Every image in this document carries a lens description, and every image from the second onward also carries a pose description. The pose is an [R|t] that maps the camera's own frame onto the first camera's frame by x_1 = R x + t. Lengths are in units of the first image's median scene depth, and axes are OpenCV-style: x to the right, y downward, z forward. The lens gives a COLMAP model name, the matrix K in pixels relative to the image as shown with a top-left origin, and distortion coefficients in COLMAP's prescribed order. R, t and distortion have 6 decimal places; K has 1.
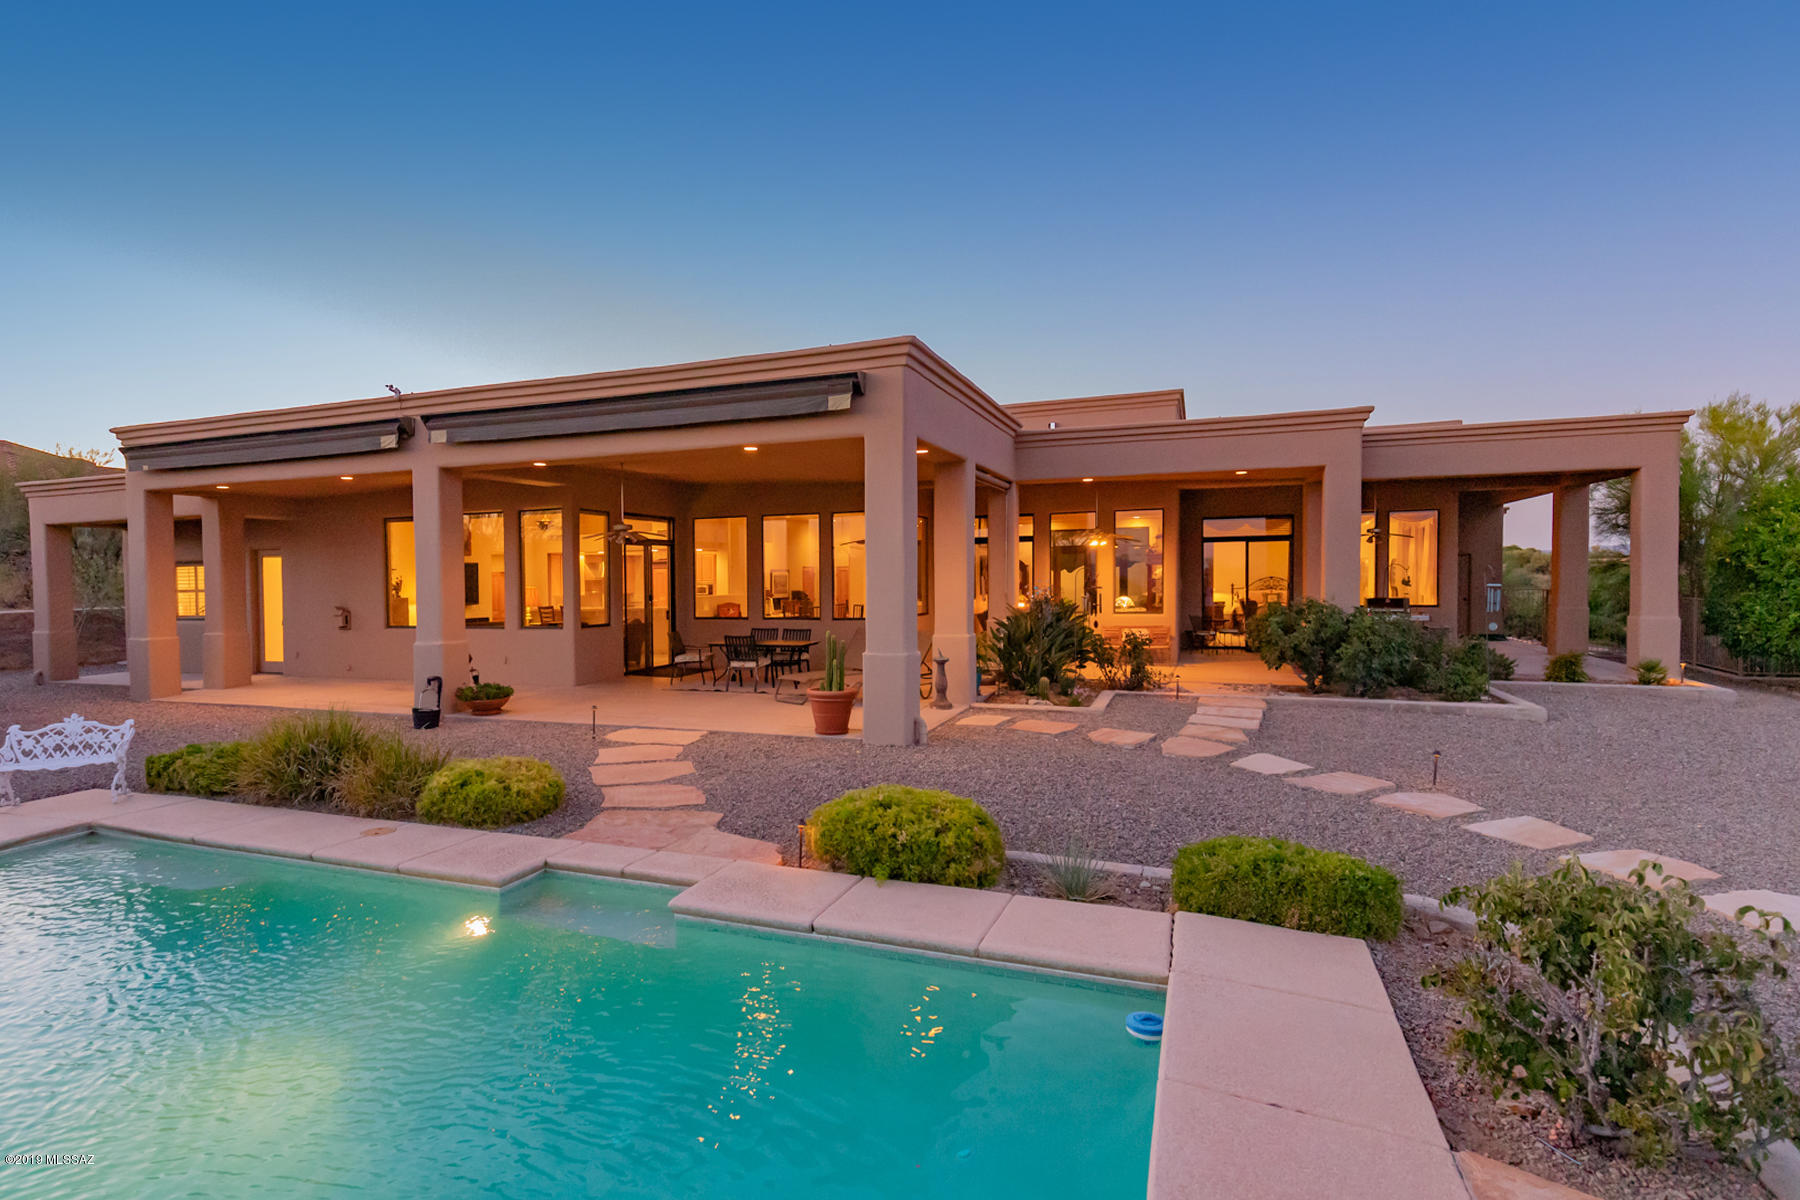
lens RADIAL K [[908.4, 0, 898.9], [0, 908.4, 602.7], [0, 0, 1]] dist [0.003122, -0.000827]
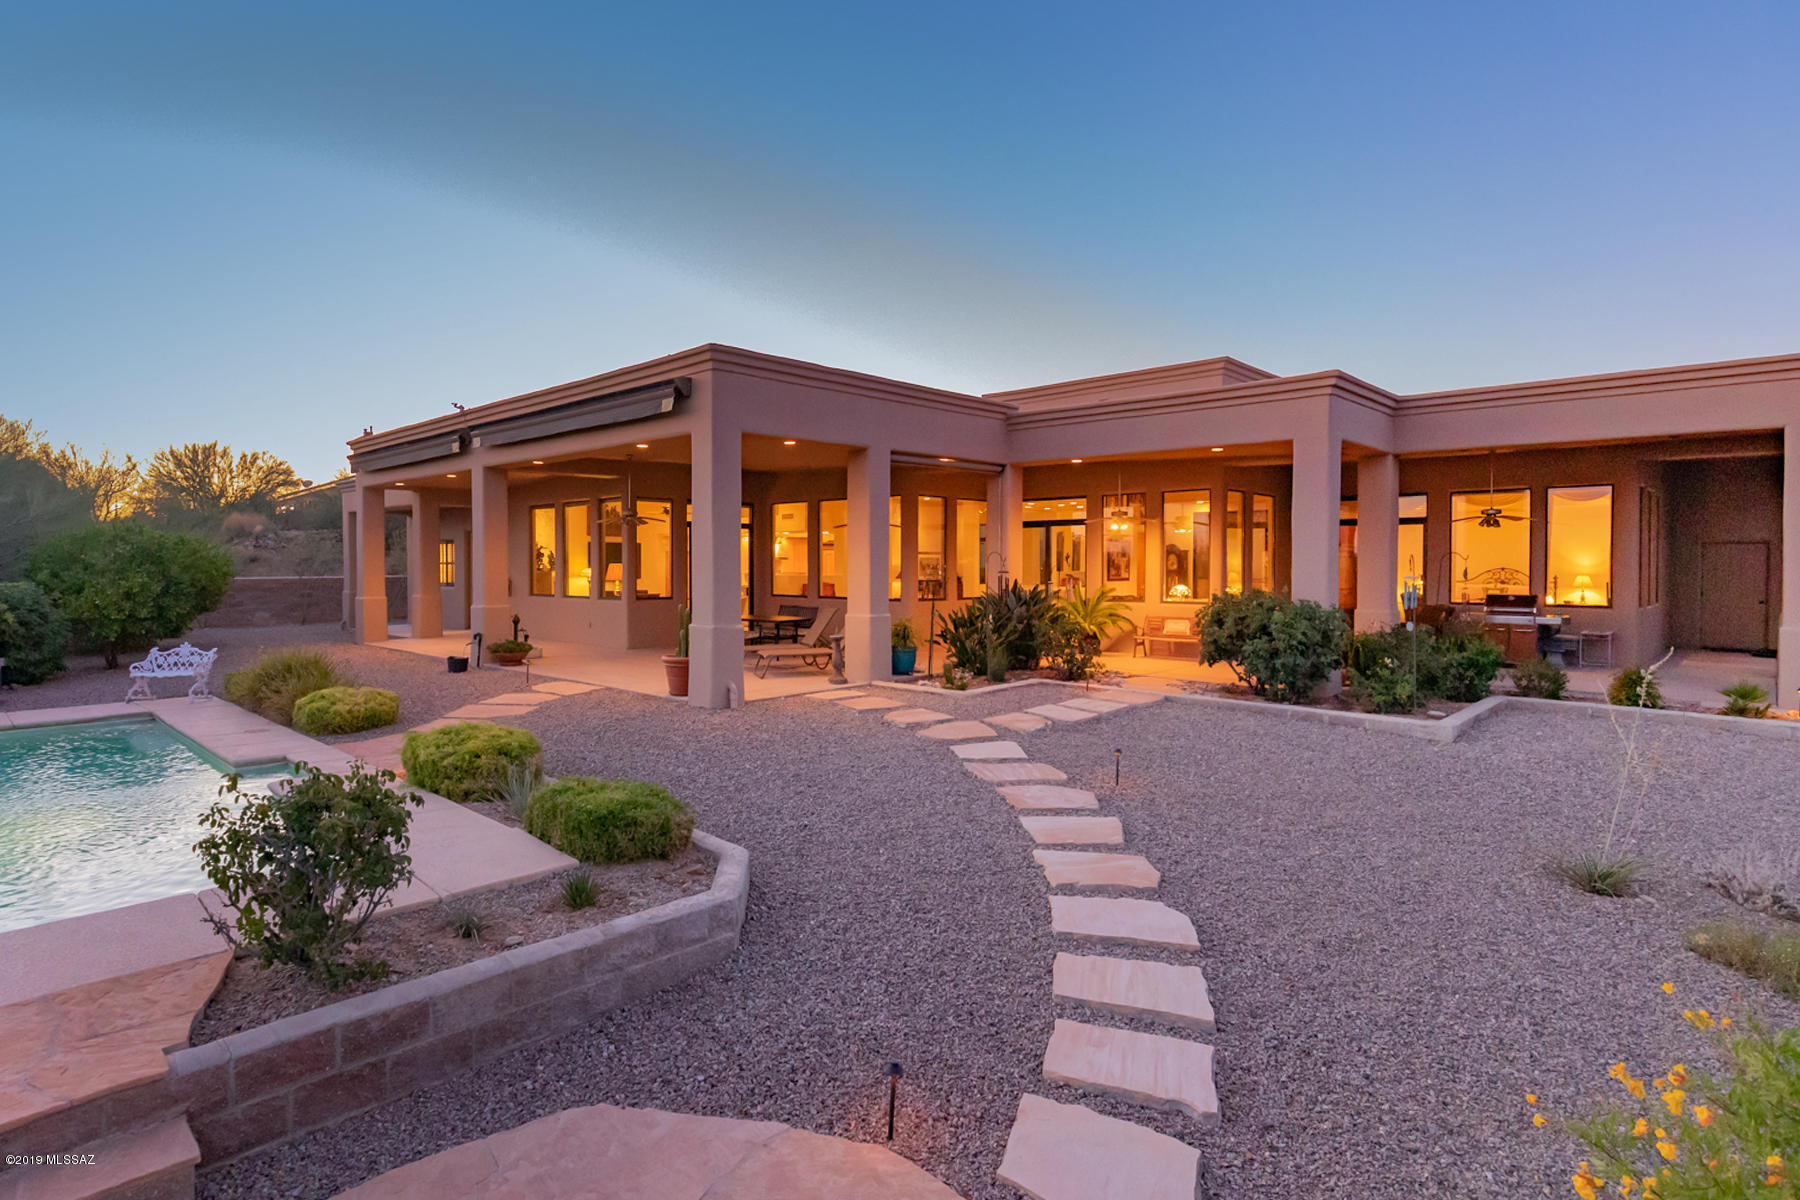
lens RADIAL K [[950.1, 0, 904.2], [0, 950.1, 594.6], [0, 0, 1]] dist [0.007449, -0.001618]
pose [[0.925776, 0.028356, -0.377007, 0.519676], [-0.025822, 0.999597, 0.011776, -0.002597], [0.377189, -0.001166, 0.926136, 0.000426]]
